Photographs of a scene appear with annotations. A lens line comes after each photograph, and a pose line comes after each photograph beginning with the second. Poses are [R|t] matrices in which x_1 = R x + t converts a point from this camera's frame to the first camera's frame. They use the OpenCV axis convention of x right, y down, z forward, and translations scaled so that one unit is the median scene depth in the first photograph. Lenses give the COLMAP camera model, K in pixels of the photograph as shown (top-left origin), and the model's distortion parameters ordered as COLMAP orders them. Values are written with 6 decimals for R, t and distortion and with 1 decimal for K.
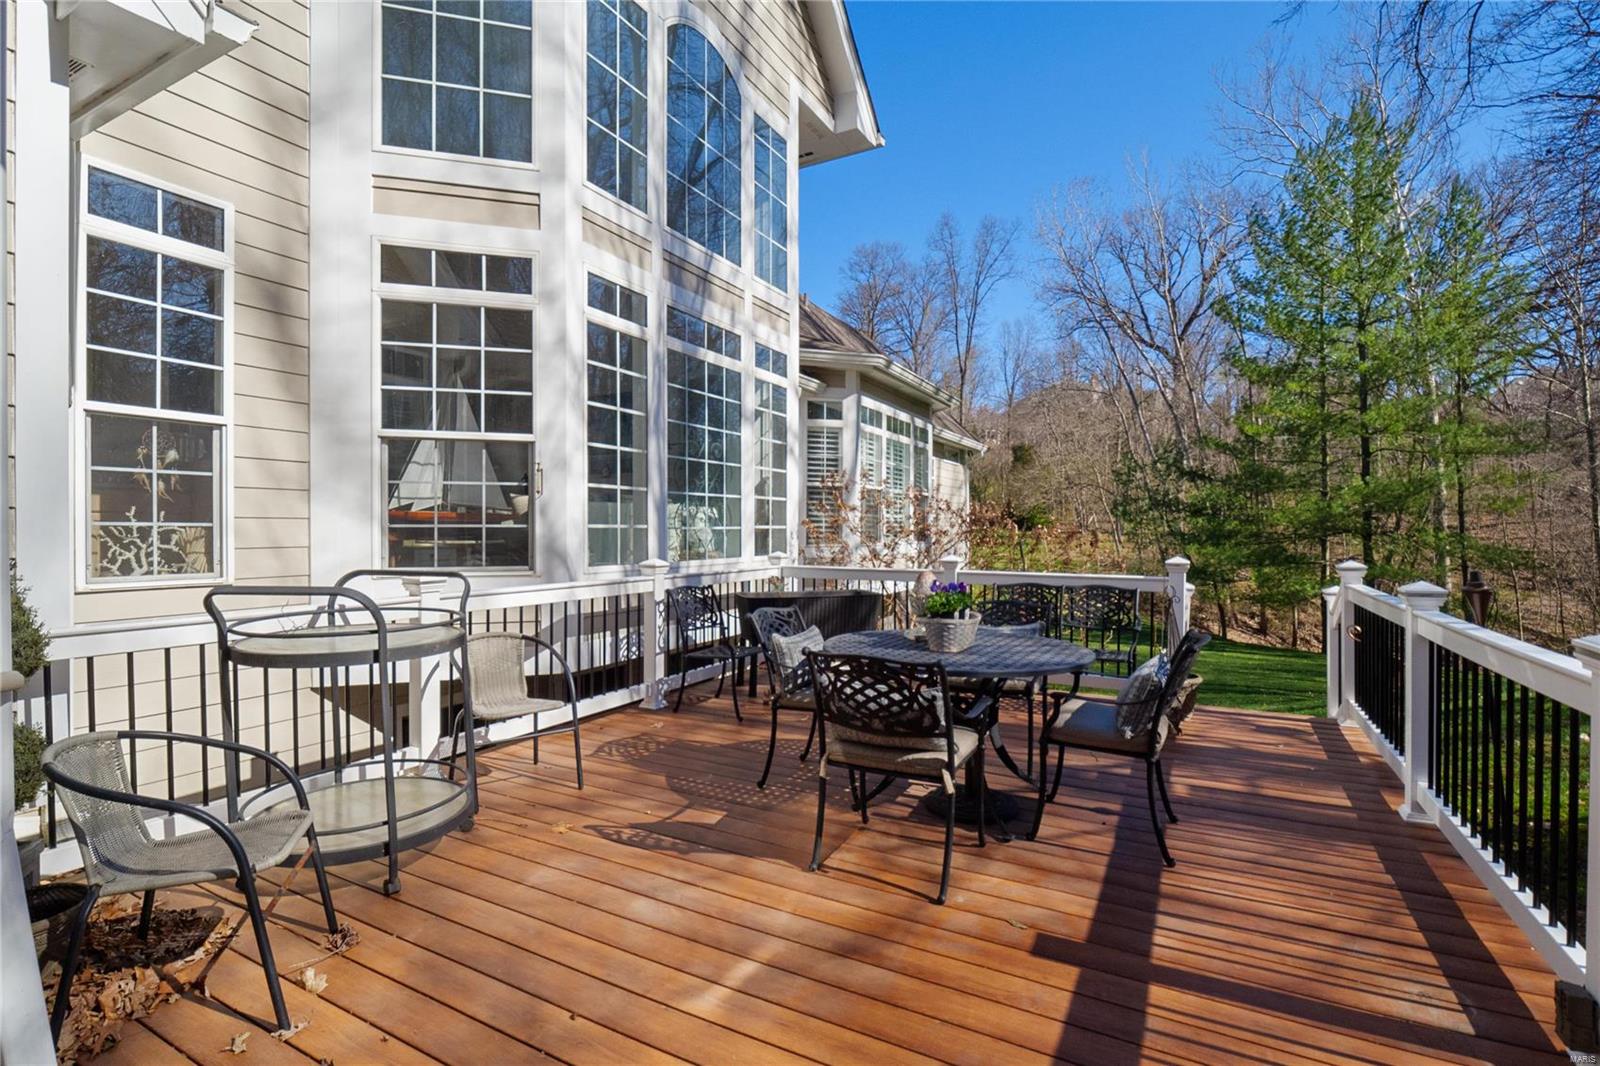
lens RADIAL K [[747.8, 0, 791.4], [0, 747.8, 535.9], [0, 0, 1]] dist [-0.000213, -0.000067]
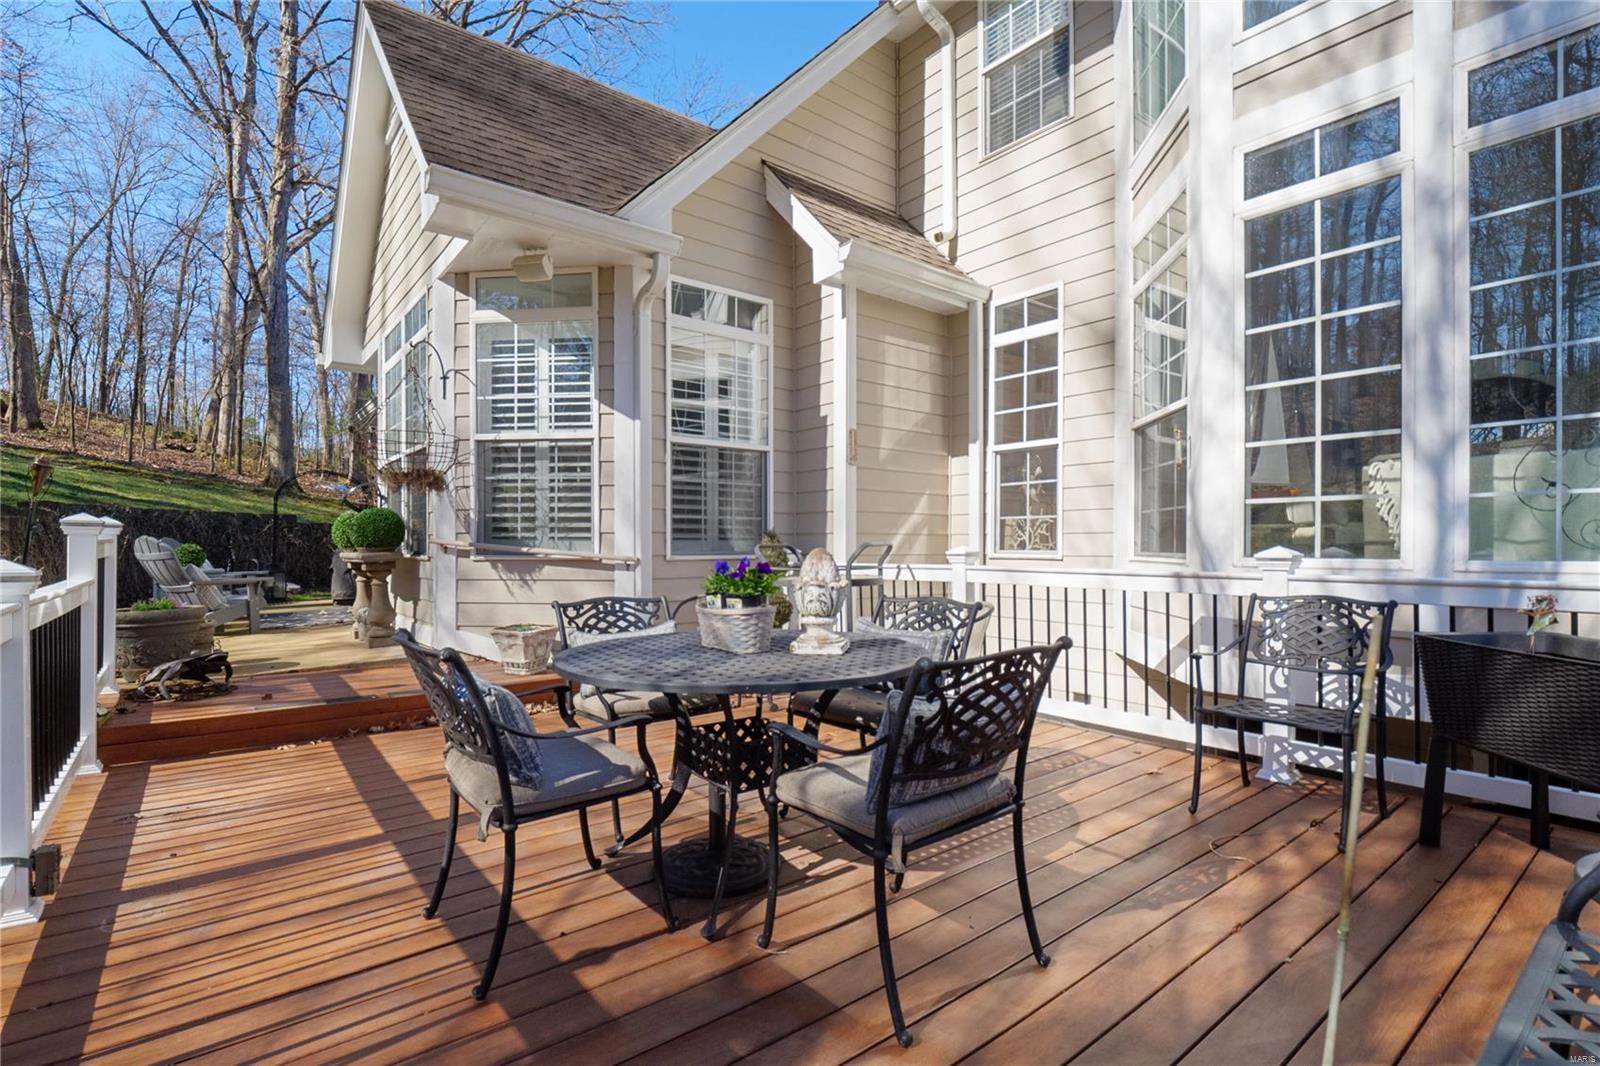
lens RADIAL K [[747.8, 0, 791.4], [0, 747.8, 535.9], [0, 0, 1]] dist [-0.000213, -0.000067]
pose [[-0.392427, -0.012163, -0.919703, 0.561890], [-0.008755, 0.999917, -0.009488, 0.031513], [0.919741, 0.004328, -0.392501, 0.860899]]
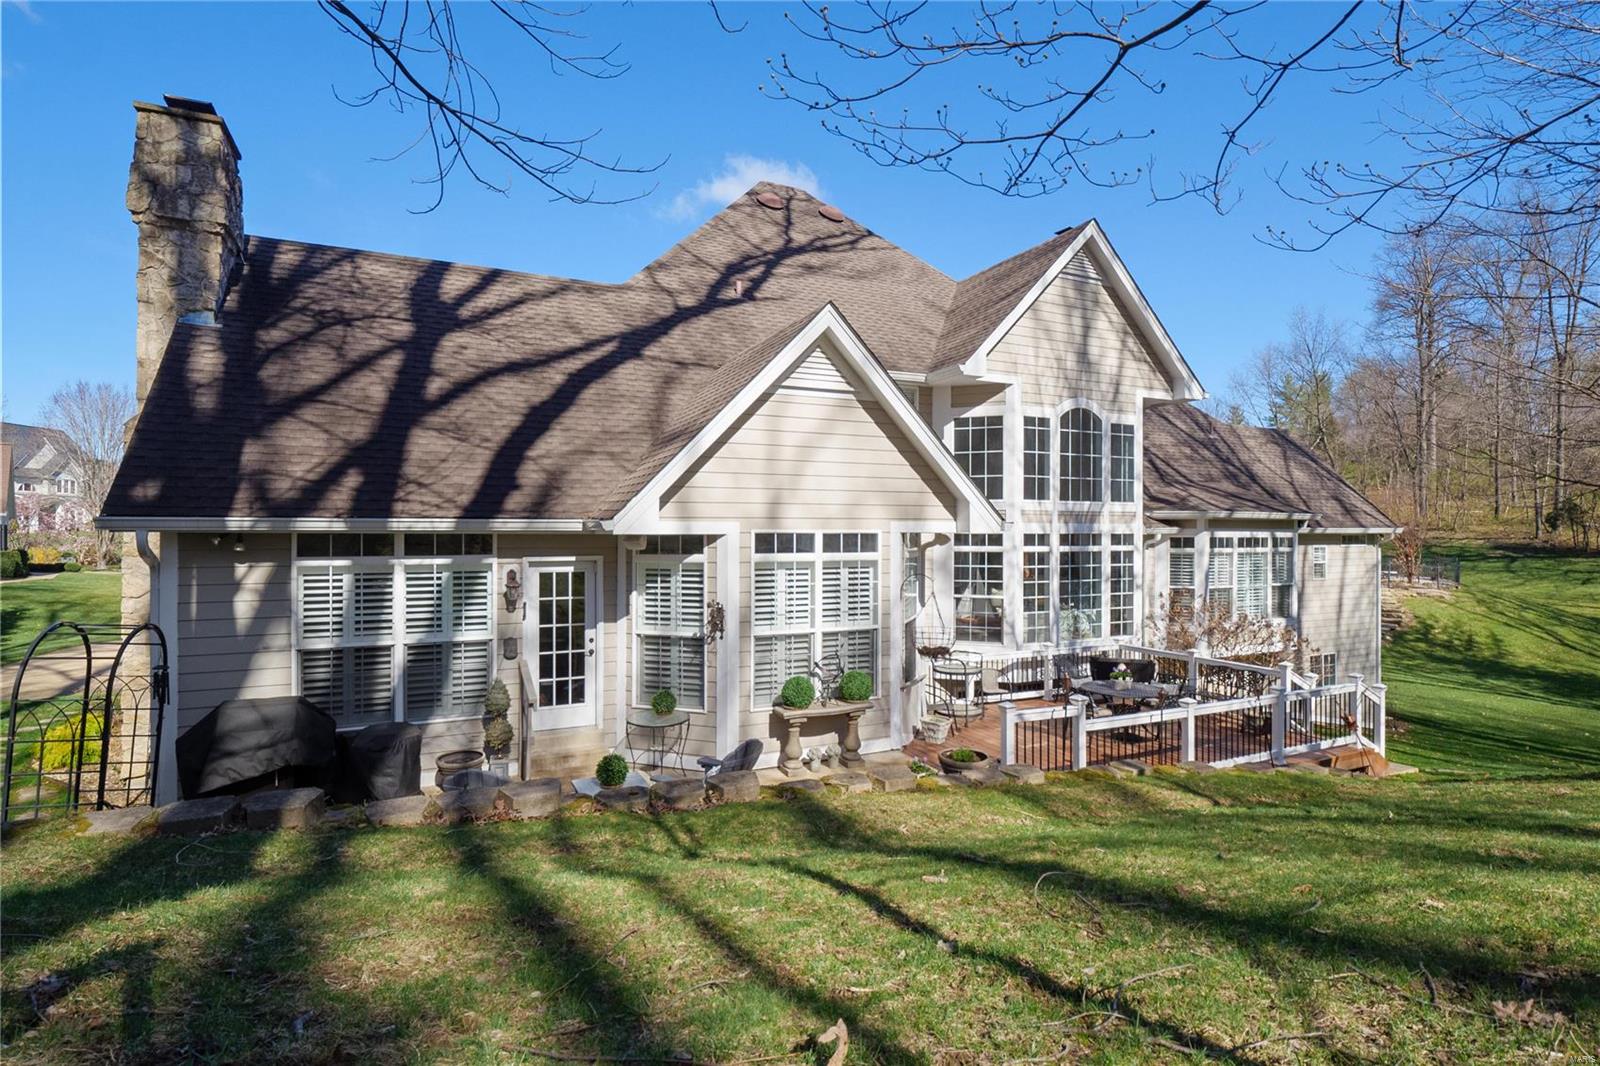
lens RADIAL K [[759.7, 0, 800.0], [0, 759.7, 533.0], [0, 0, 1]] dist [-0.000357, -0.000163]
pose [[0.808412, 0.002490, -0.588611, 0.665919], [-0.007729, 0.999950, -0.006385, -0.324631], [0.588566, 0.009711, 0.808391, -1.632596]]
